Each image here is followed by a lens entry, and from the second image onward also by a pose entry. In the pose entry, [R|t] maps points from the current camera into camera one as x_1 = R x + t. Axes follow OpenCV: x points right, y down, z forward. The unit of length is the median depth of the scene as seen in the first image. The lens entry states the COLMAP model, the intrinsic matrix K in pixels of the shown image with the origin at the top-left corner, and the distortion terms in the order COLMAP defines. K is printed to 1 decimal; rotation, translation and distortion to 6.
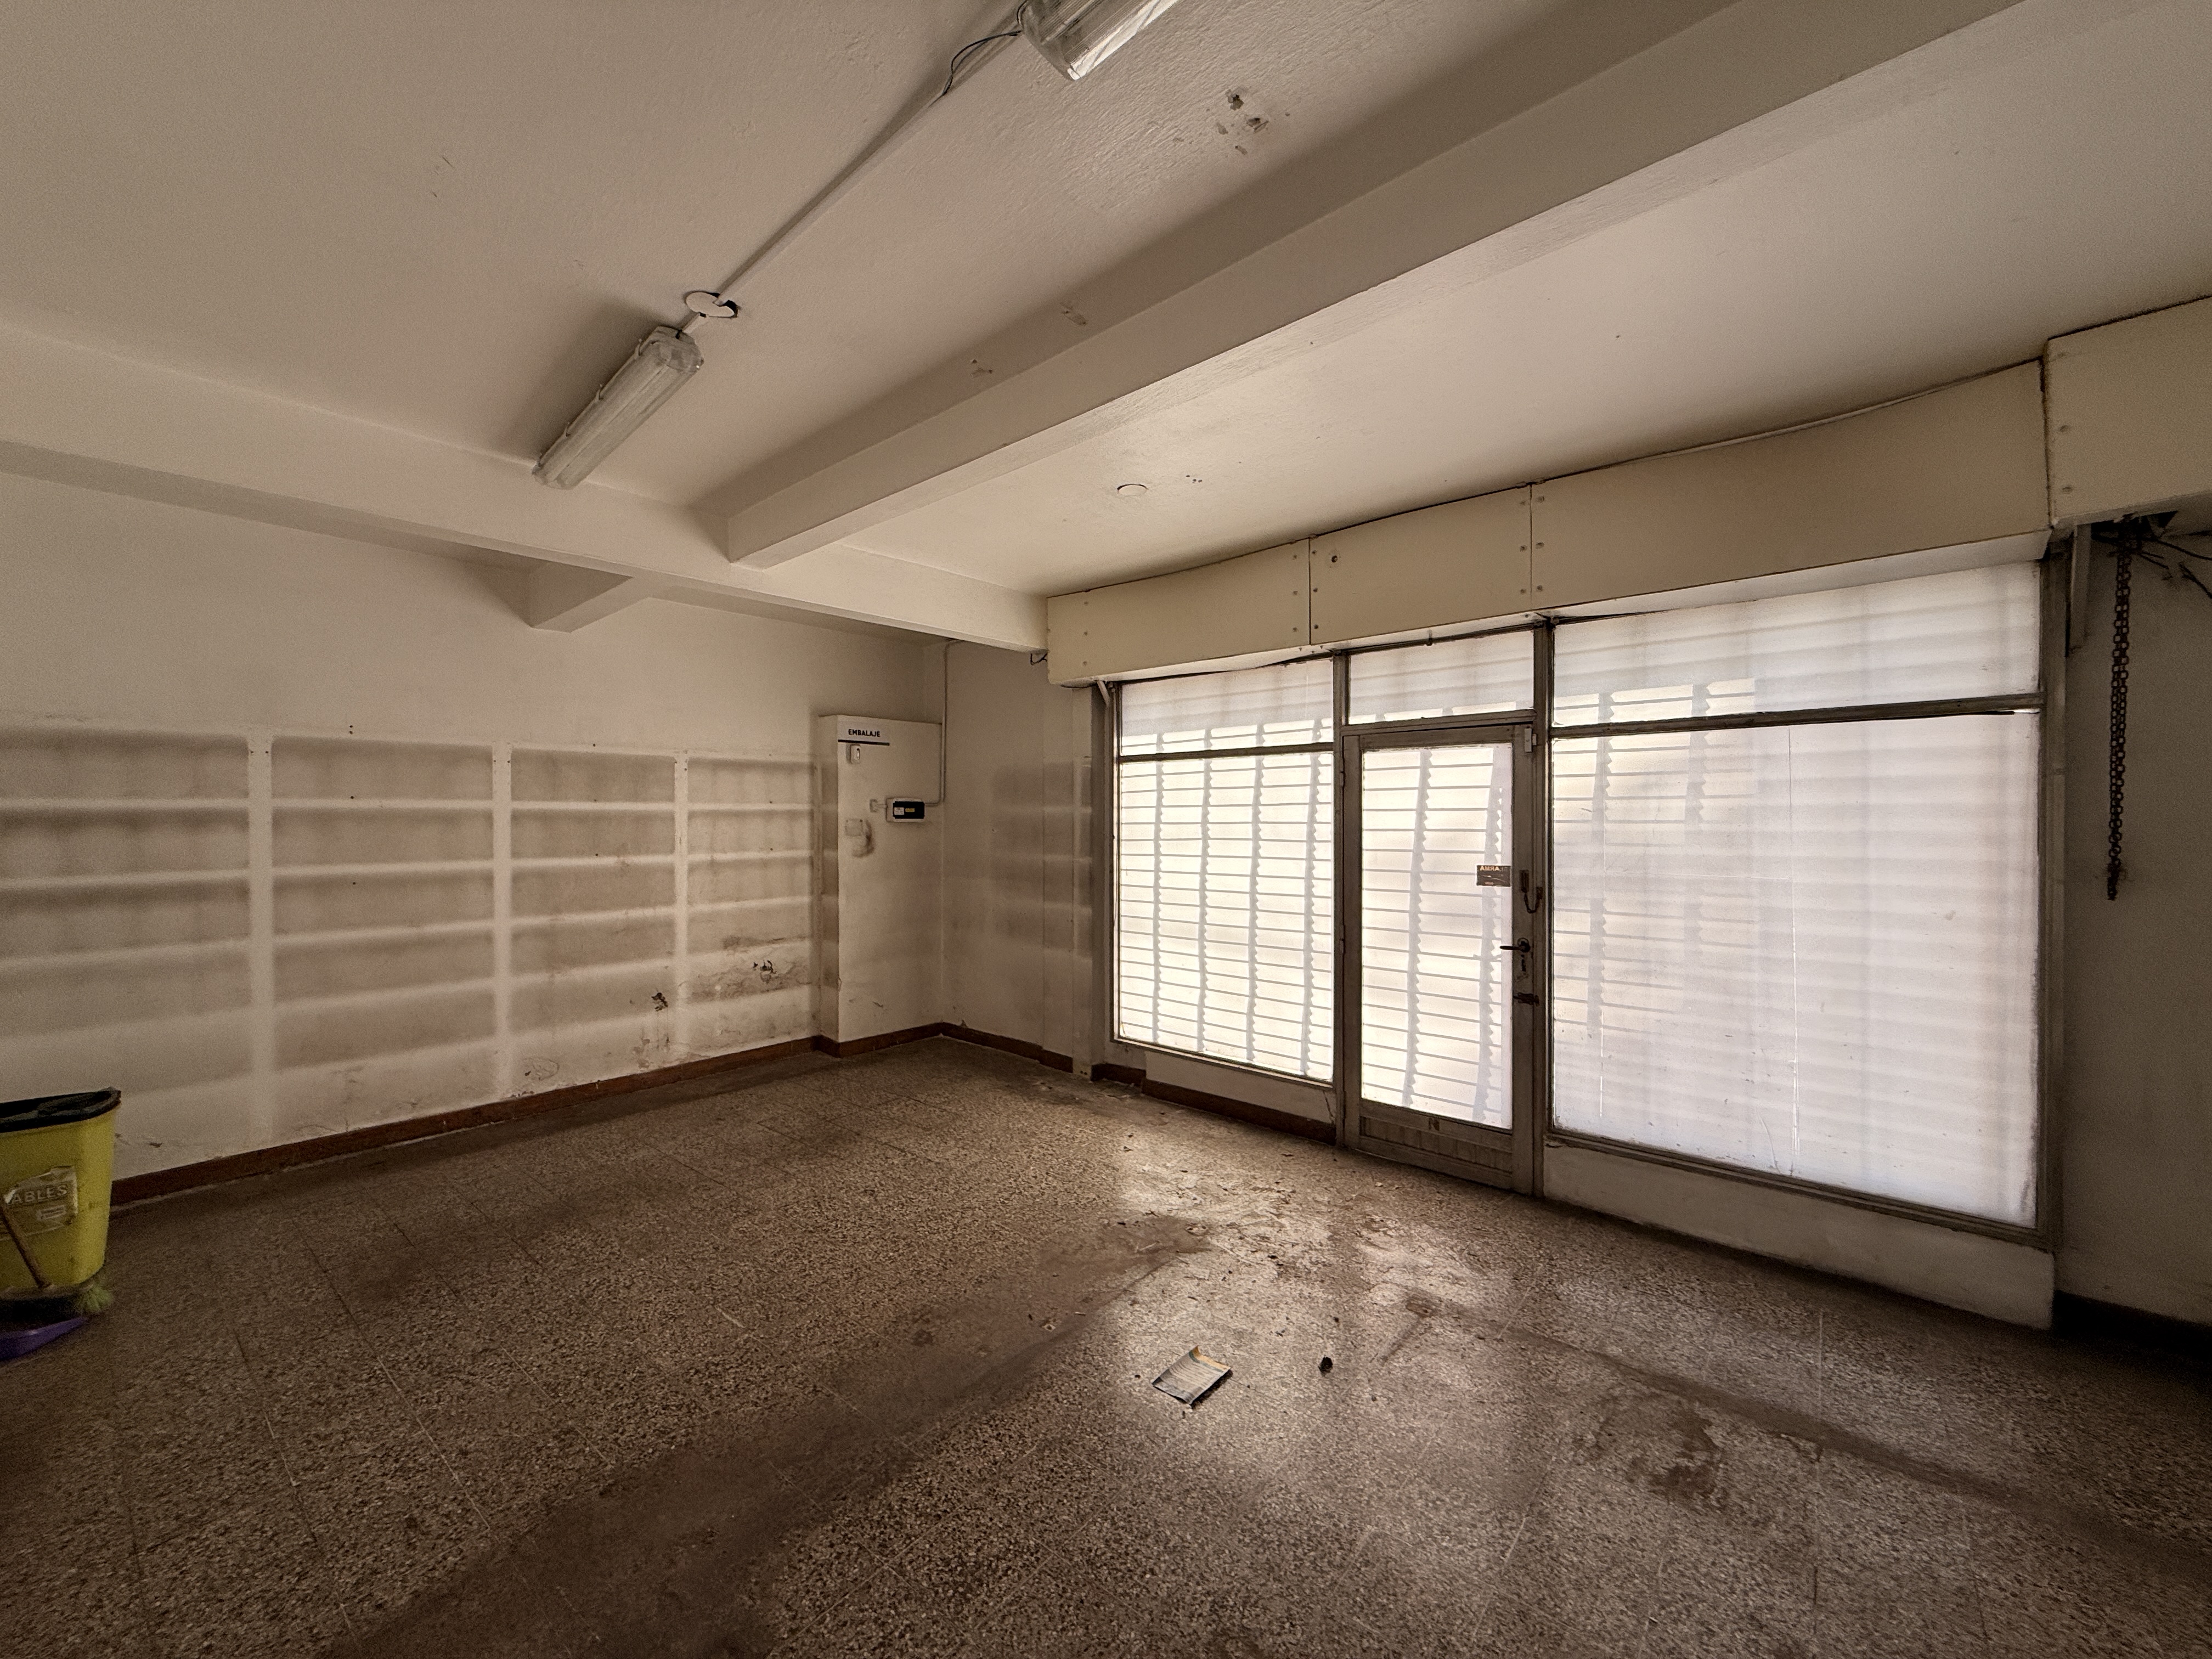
lens RADIAL K [[875.5, 0, 1103.9], [0, 875.5, 830.2], [0, 0, 1]] dist [-0.001607, 0.000638]
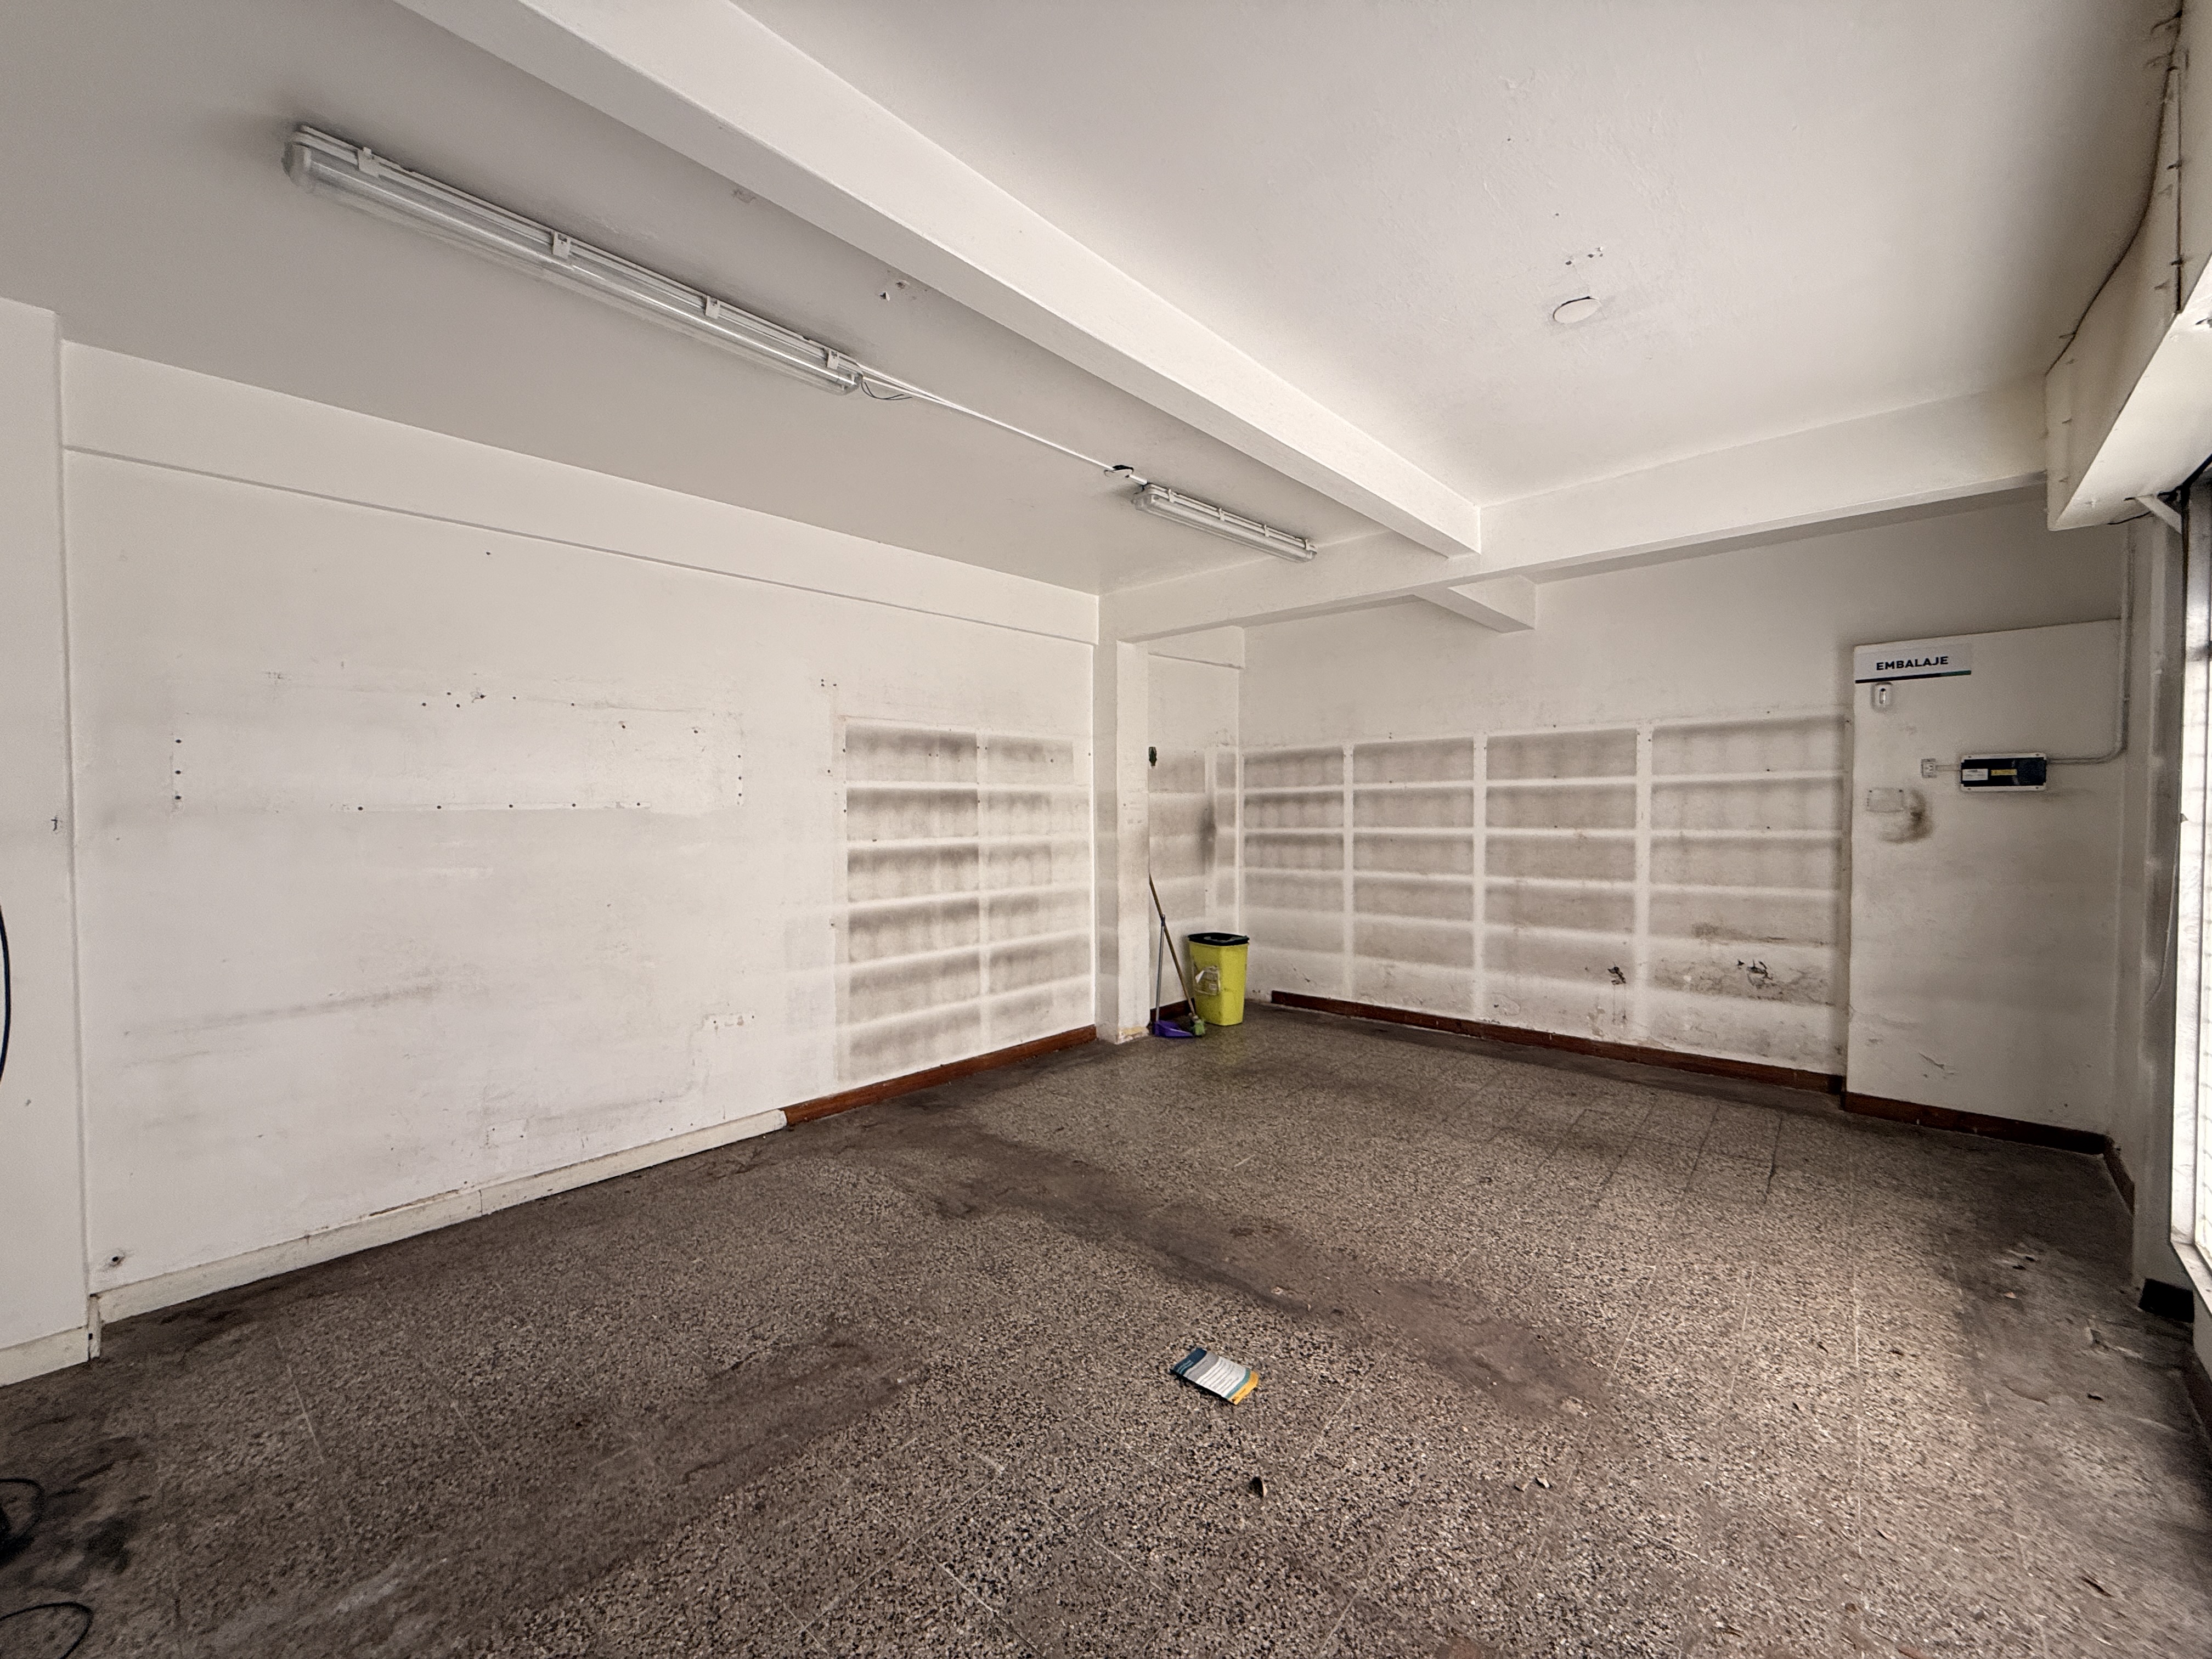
lens RADIAL K [[875.5, 0, 1096.0], [0, 875.5, 829.6], [0, 0, 1]] dist [-0.001607, 0.000638]
pose [[-0.017966, 0.028082, -0.999444, 0.557948], [-0.001280, 0.999604, 0.028109, 0.001882], [0.999838, 0.001784, -0.017923, 0.475839]]
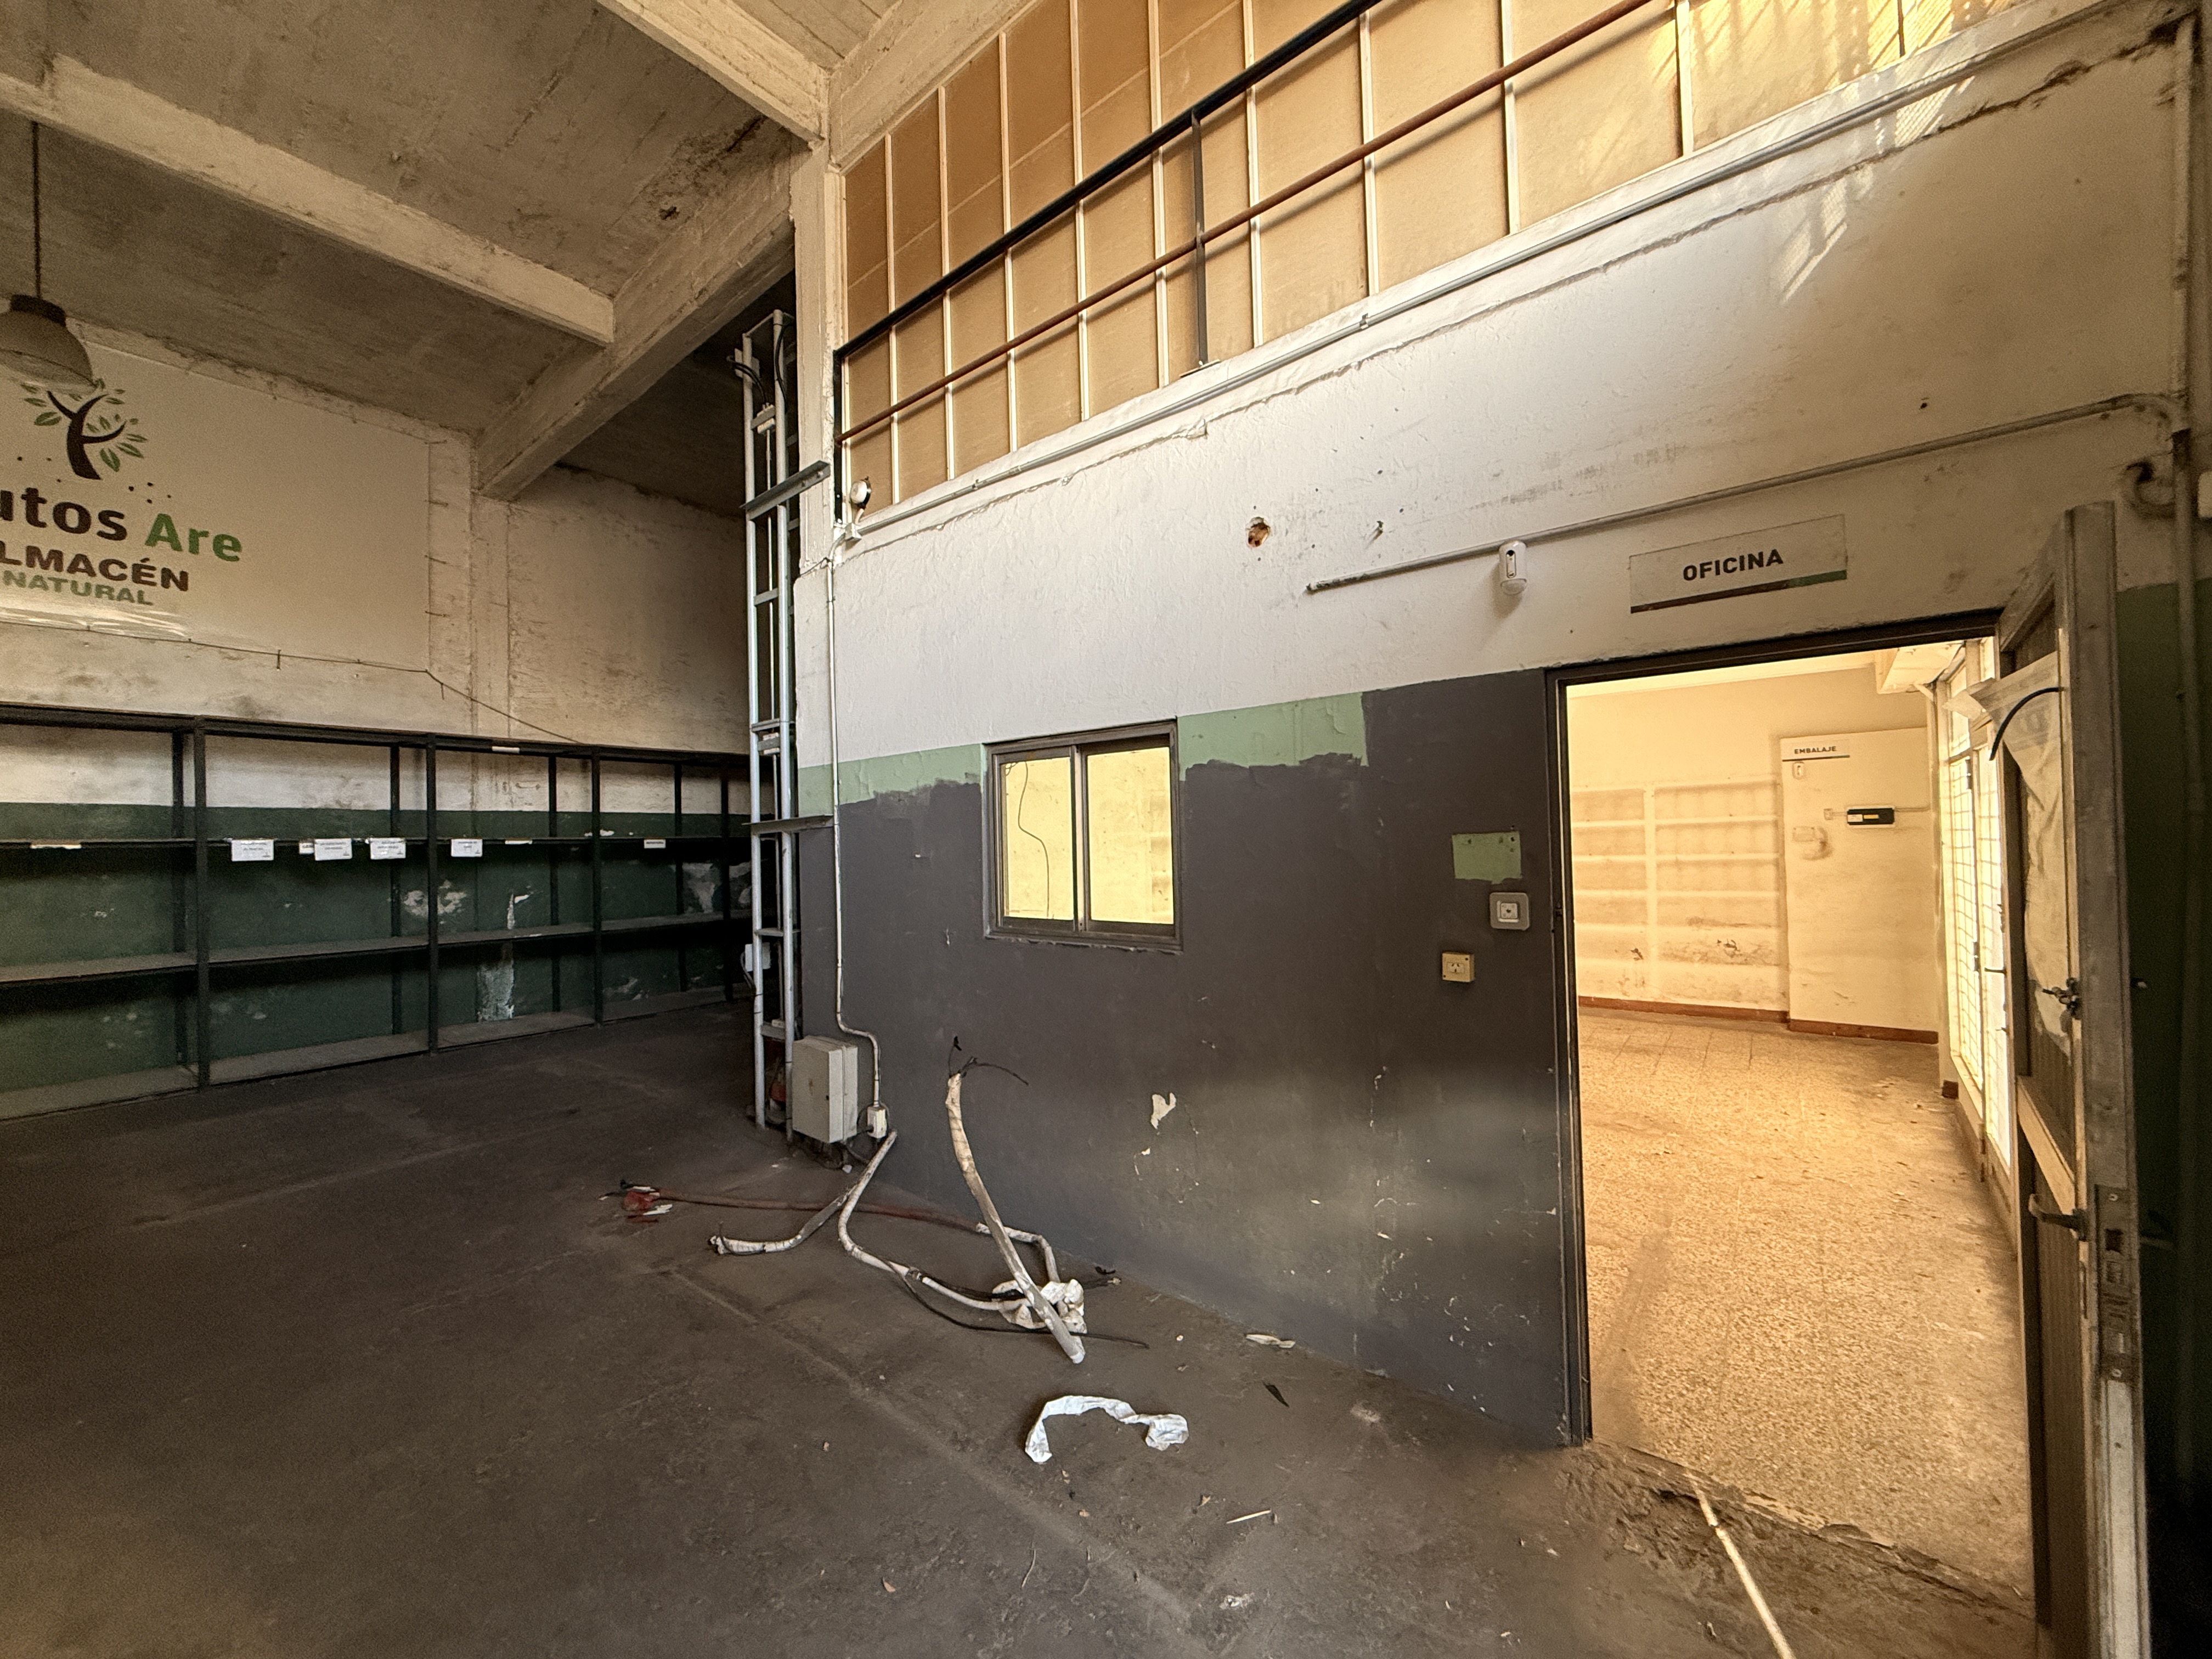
lens RADIAL K [[875.5, 0, 1095.8], [0, 875.5, 829.4], [0, 0, 1]] dist [-0.001607, 0.000638]
pose [[0.031626, -0.015531, -0.999379, 1.059435], [0.015623, 0.999765, -0.015042, -0.008428], [0.999378, -0.015138, 0.031861, 0.048324]]
